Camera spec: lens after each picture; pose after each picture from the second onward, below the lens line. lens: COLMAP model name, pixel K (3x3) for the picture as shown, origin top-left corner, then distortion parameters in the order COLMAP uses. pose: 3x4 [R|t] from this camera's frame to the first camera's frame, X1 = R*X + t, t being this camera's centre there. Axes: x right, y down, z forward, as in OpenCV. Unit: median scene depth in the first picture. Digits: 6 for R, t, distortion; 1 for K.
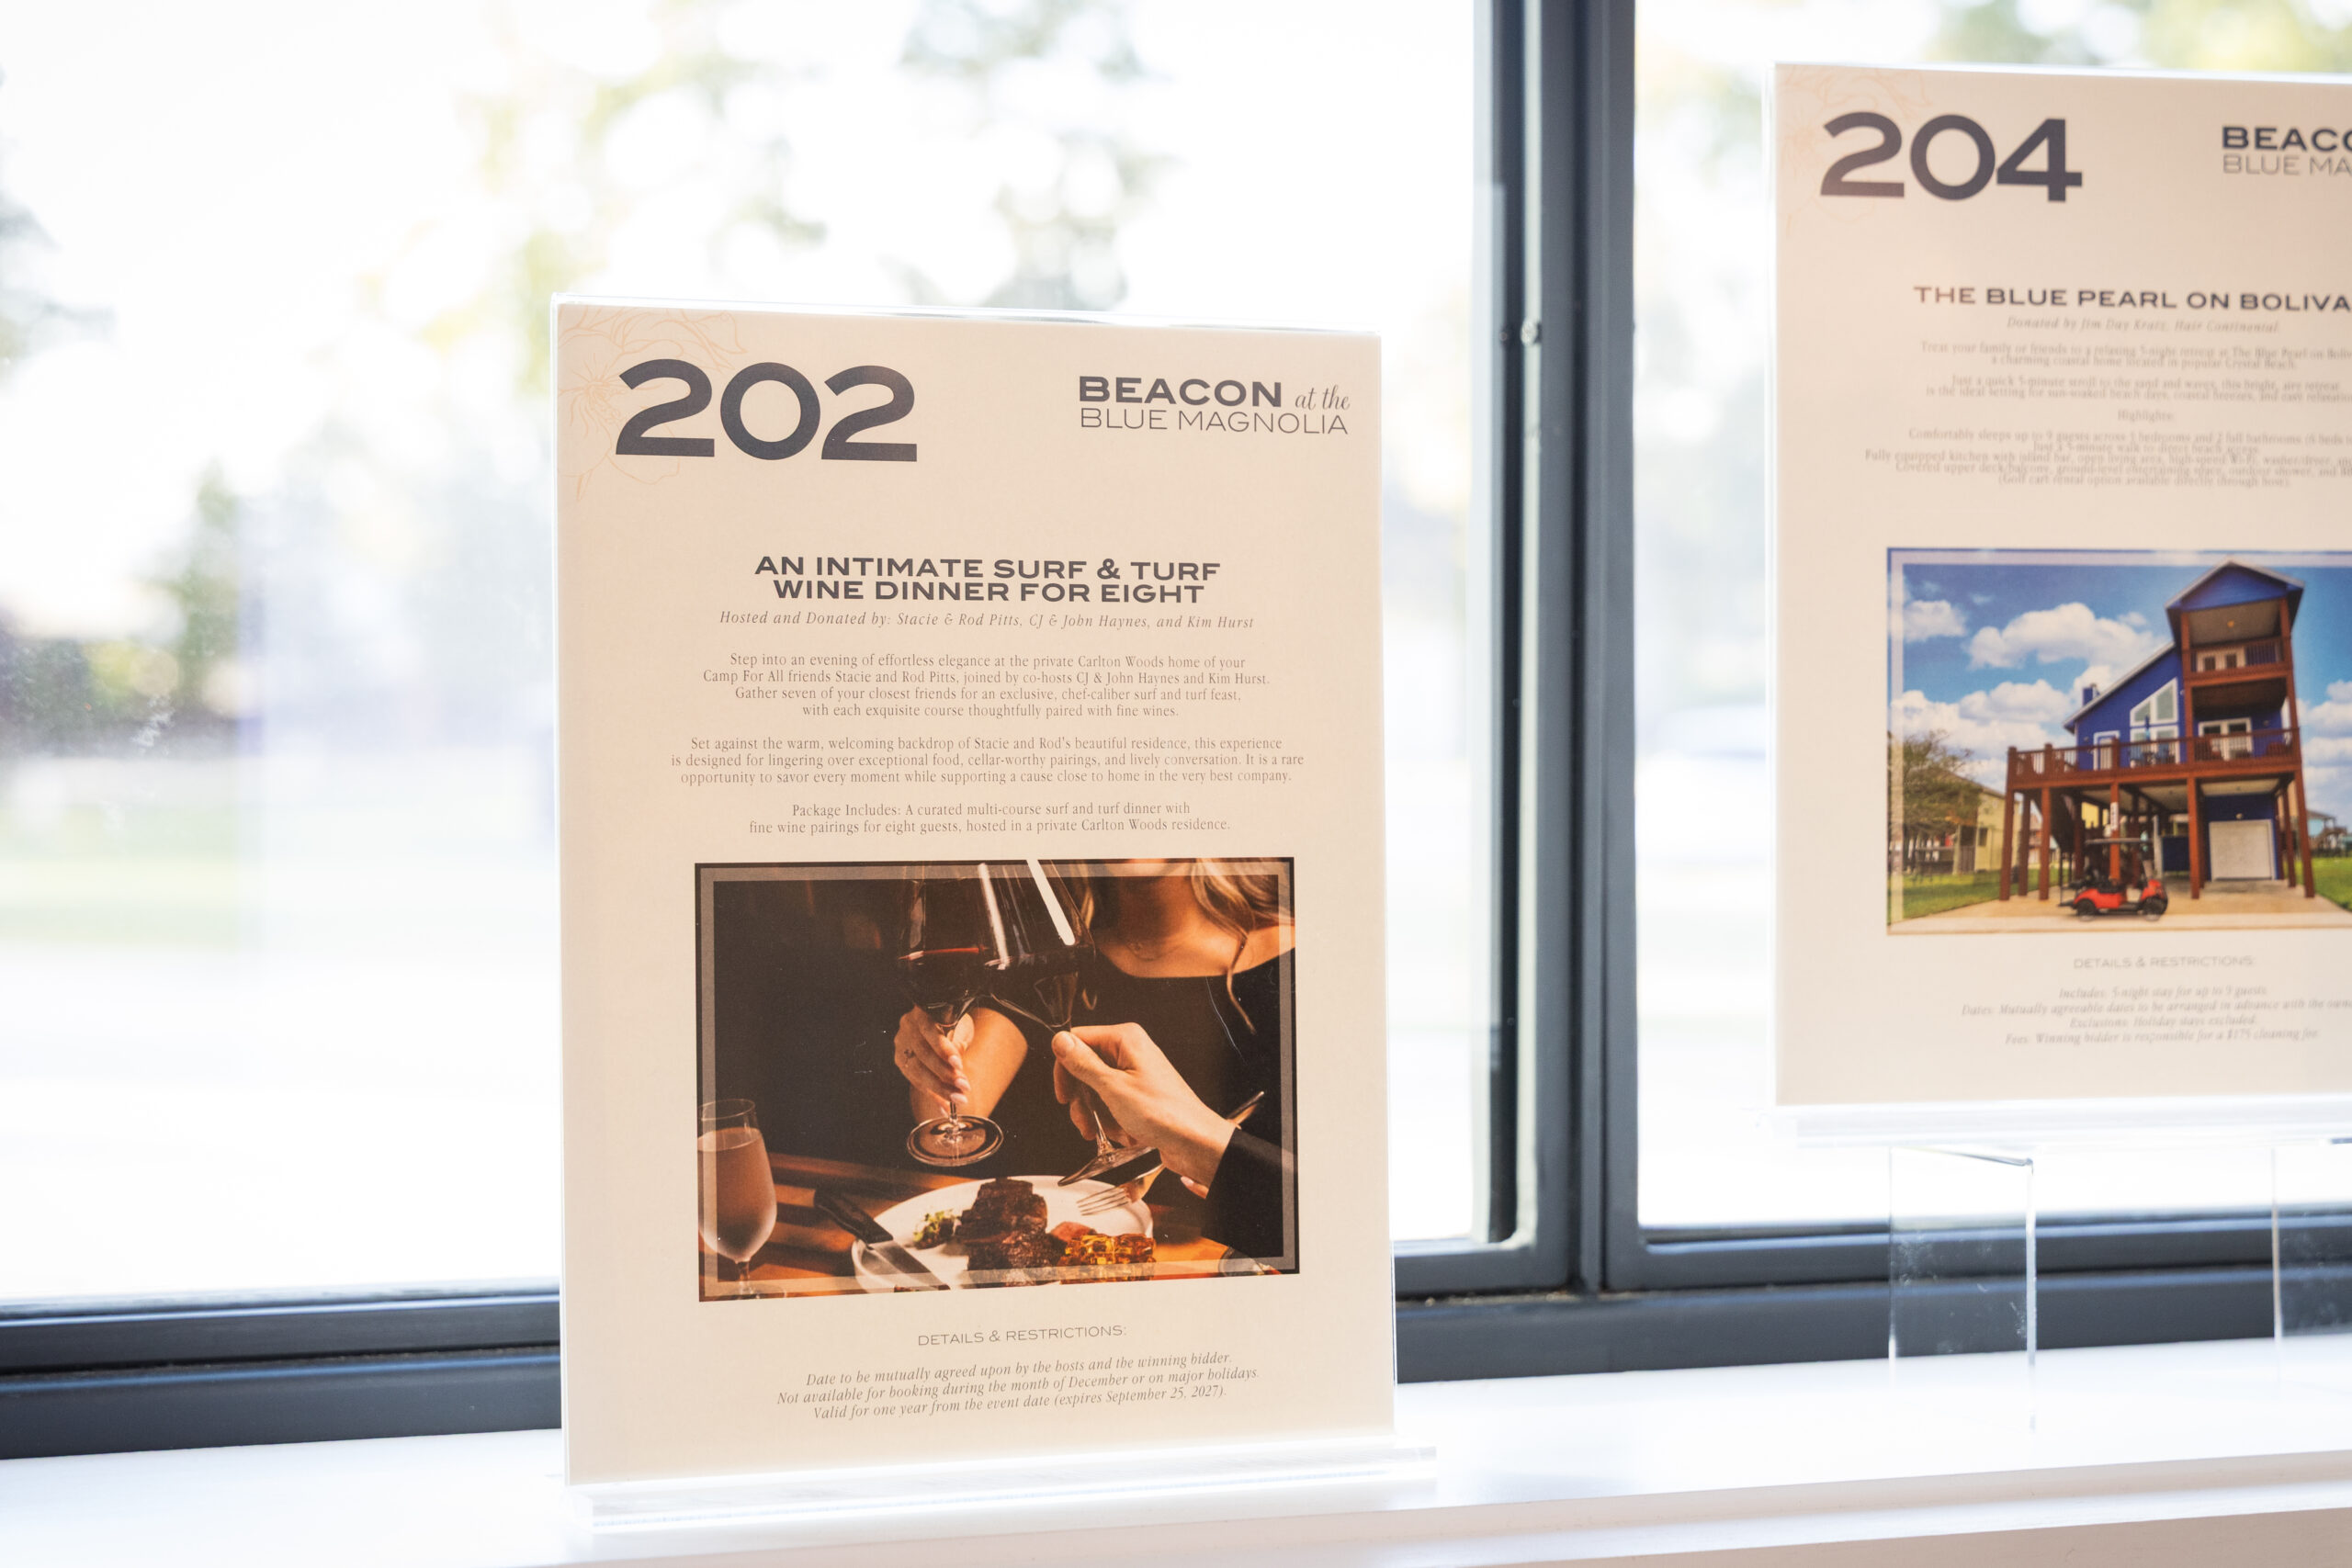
lens RADIAL K [[4801.0, 0, 1176.0], [0, 4801.0, 784.0], [0, 0, 1]] dist [-0.027351, 0.007852]
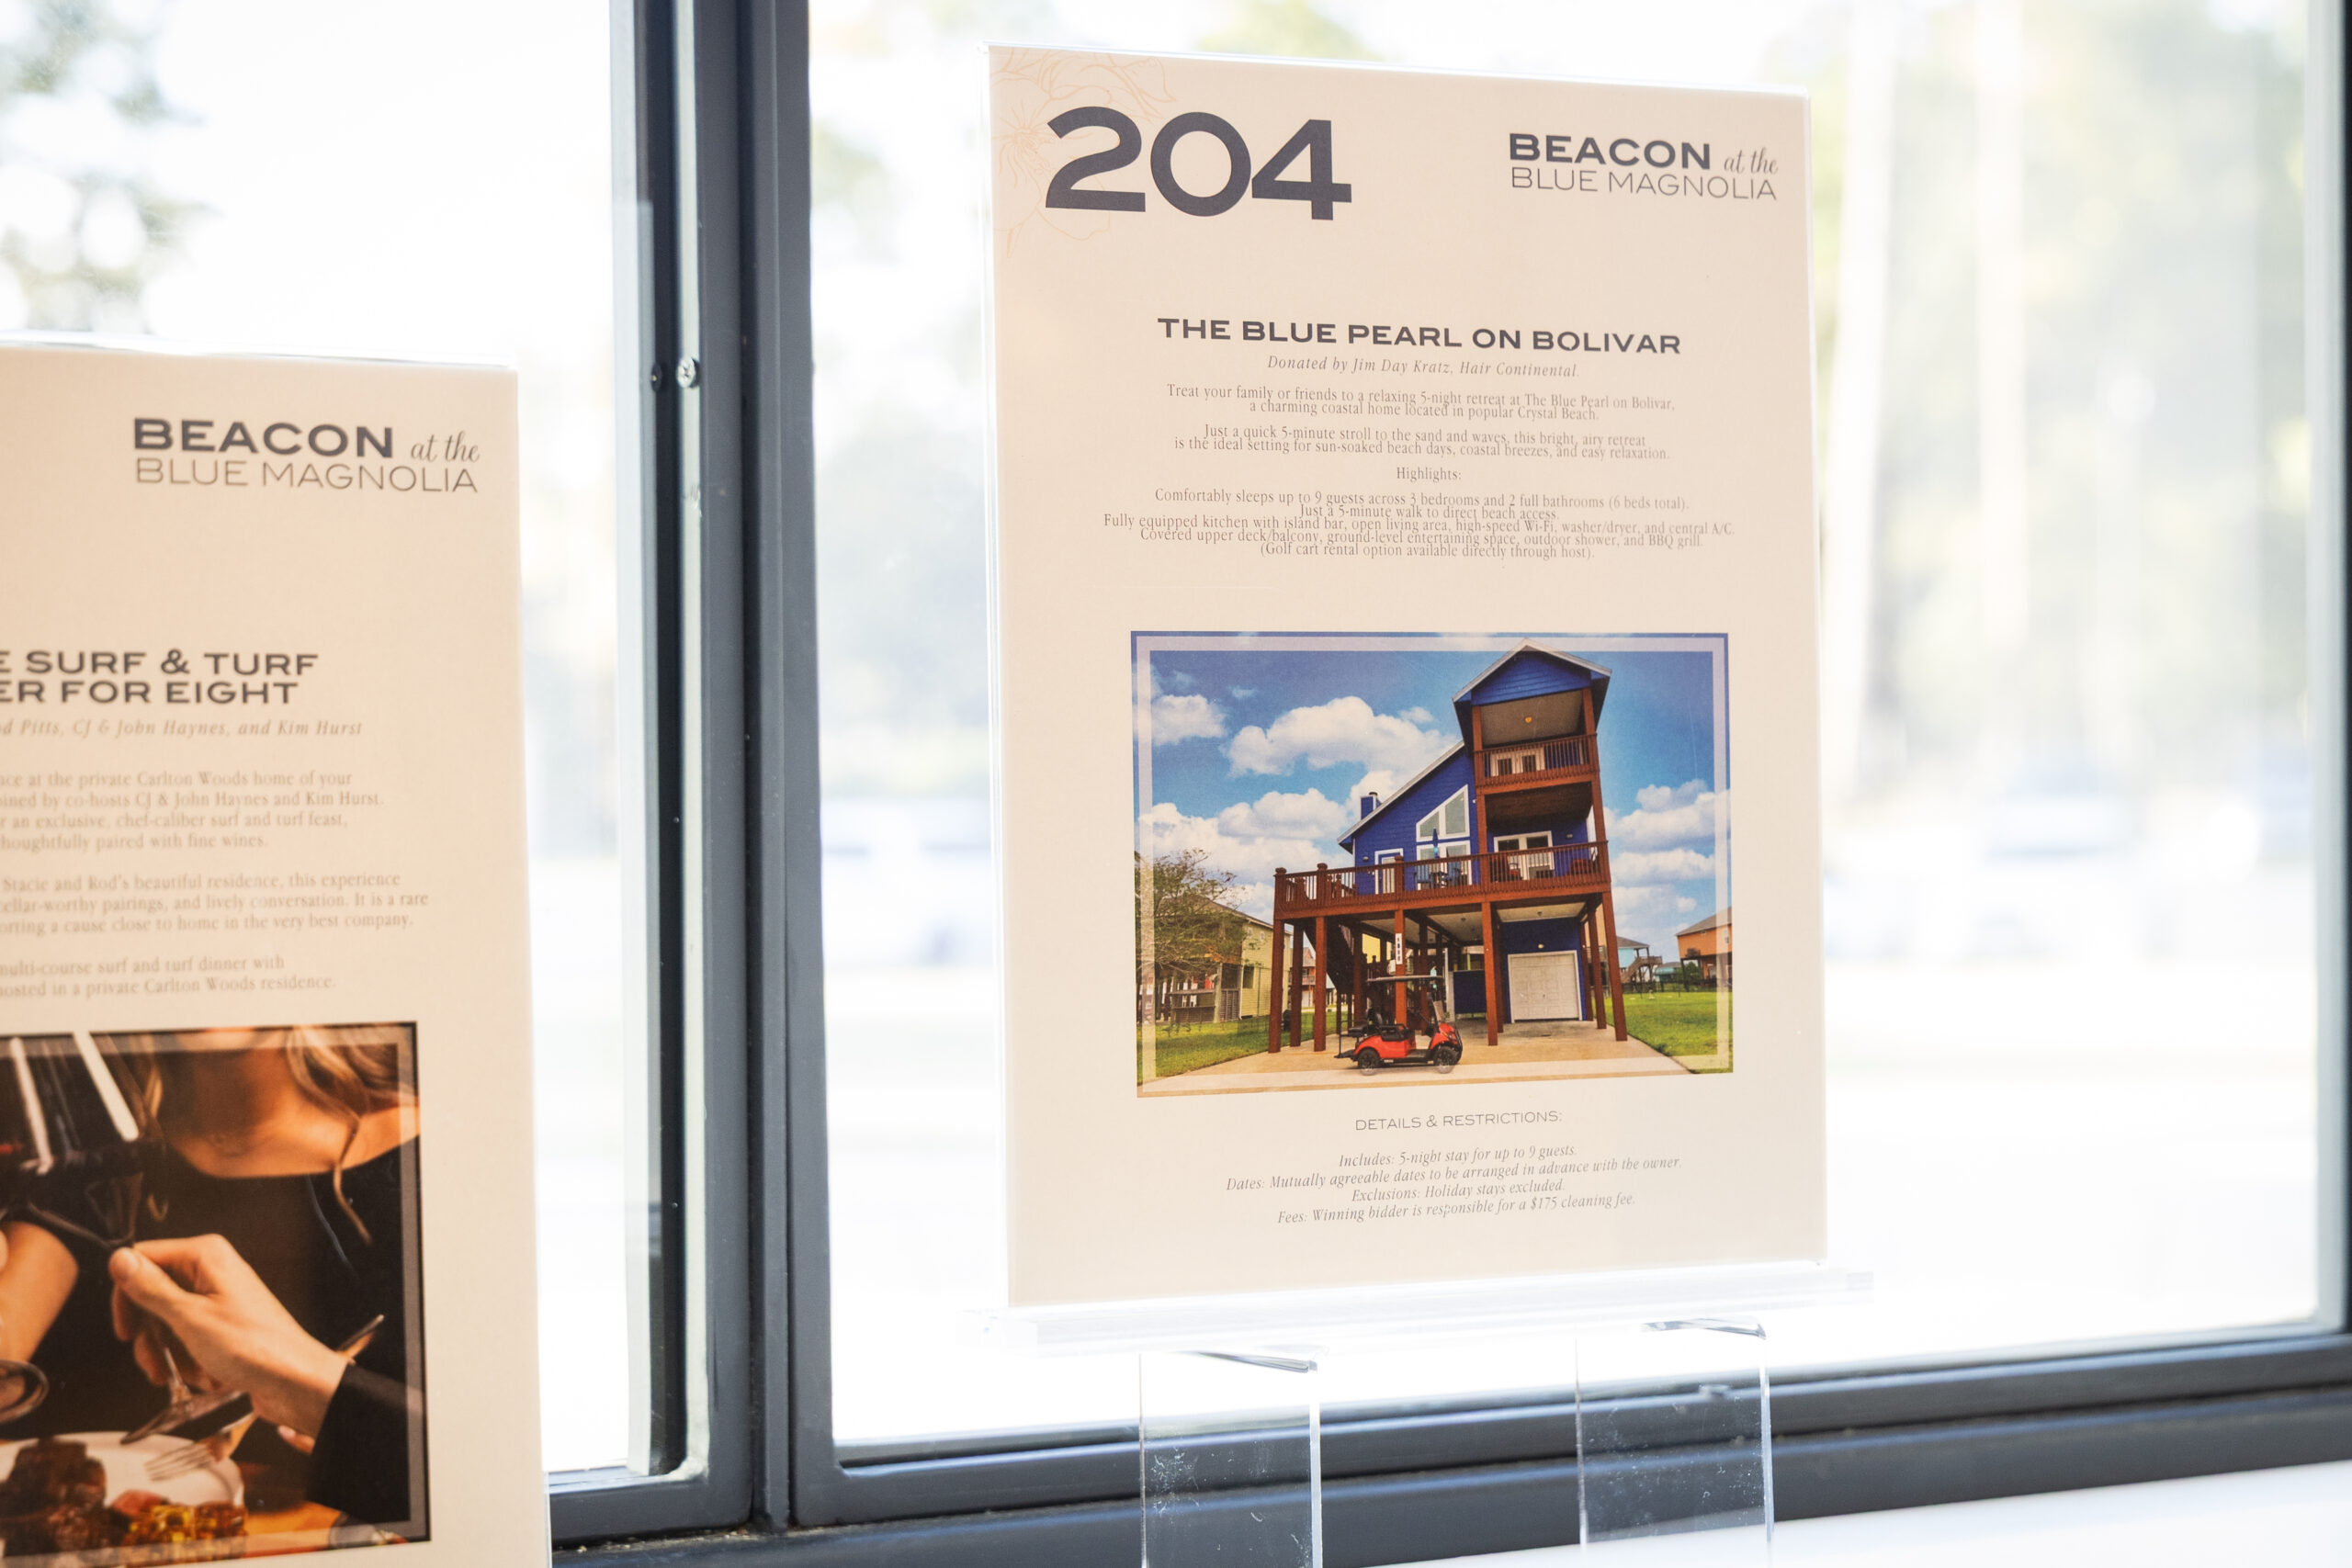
lens RADIAL K [[4521.2, 0, 1177.8], [0, 4521.2, 842.2], [0, 0, 1]] dist [0.020798, -0.140173]
pose [[0.976316, -0.013277, 0.215943, -0.013824], [0.013710, 0.999906, -0.000508, -0.012204], [-0.215916, 0.003457, 0.976406, 0.232270]]
